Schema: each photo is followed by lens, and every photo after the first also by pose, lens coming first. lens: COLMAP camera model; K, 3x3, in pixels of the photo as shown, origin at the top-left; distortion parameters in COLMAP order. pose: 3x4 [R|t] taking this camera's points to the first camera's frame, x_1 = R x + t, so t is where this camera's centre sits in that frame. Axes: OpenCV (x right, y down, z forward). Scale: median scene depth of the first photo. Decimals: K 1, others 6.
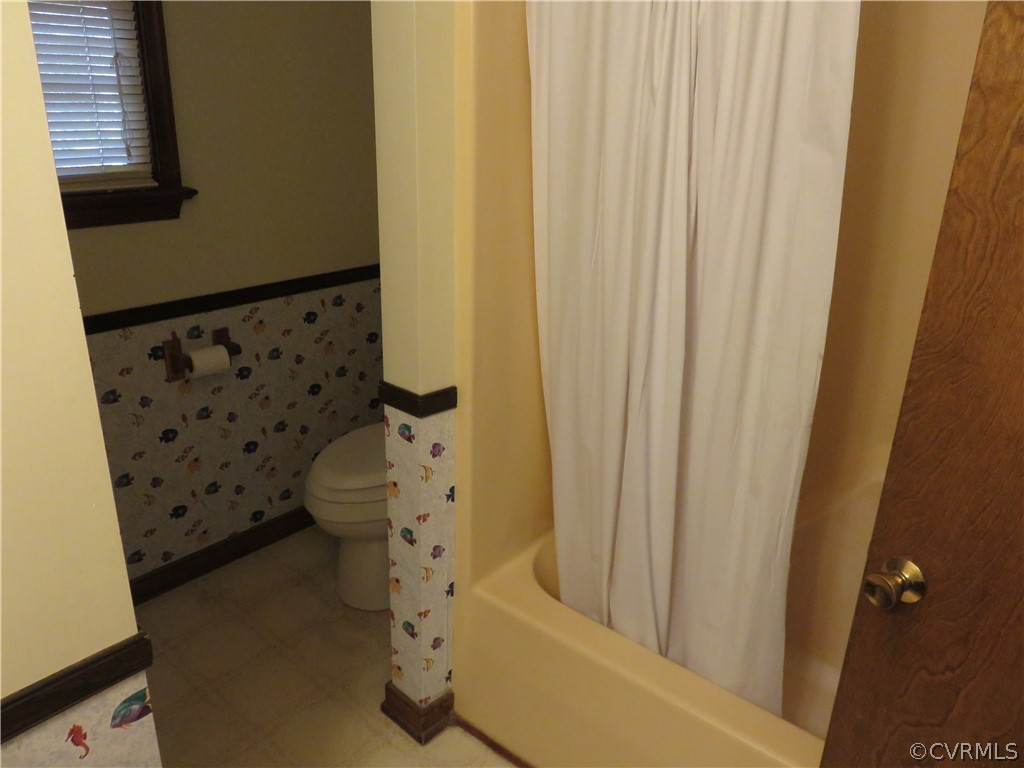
lens RADIAL K [[769.1, 0, 512.0], [0, 769.1, 384.0], [0, 0, 1]] dist [-0.008717, 0.001660]
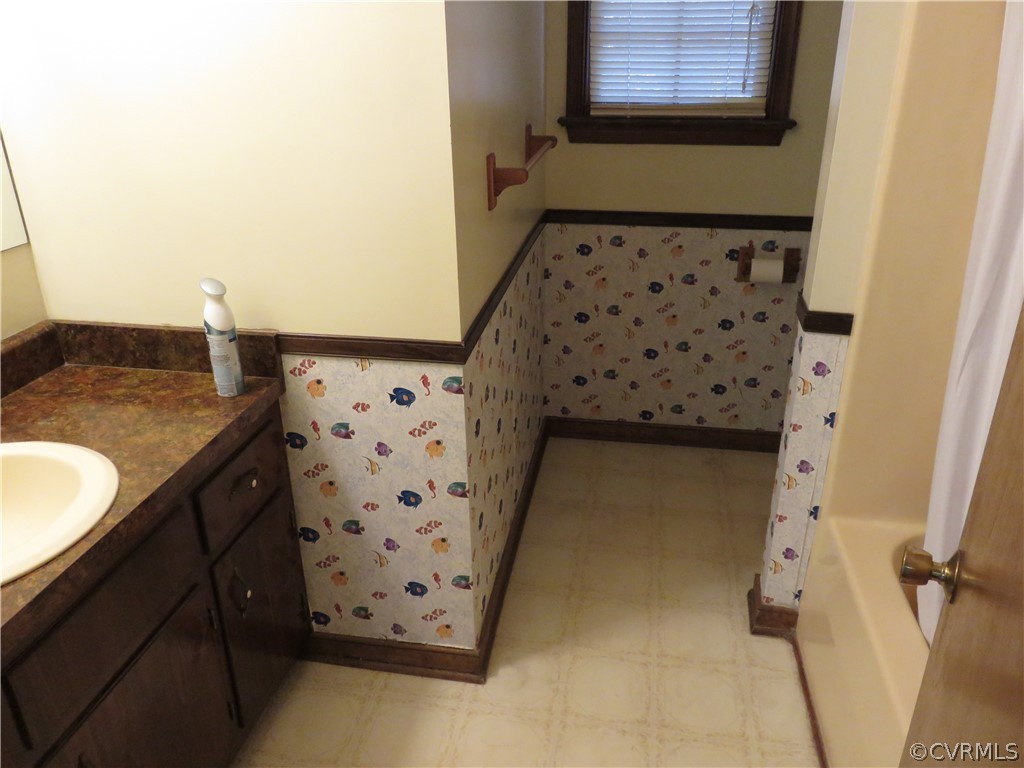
lens RADIAL K [[769.1, 0, 512.0], [0, 769.1, 384.0], [0, 0, 1]] dist [-0.008717, 0.001660]
pose [[0.498917, 0.318141, -0.806144, 0.435675], [-0.284788, 0.938712, 0.194205, 0.016424], [0.818522, 0.132688, 0.558942, 0.050520]]
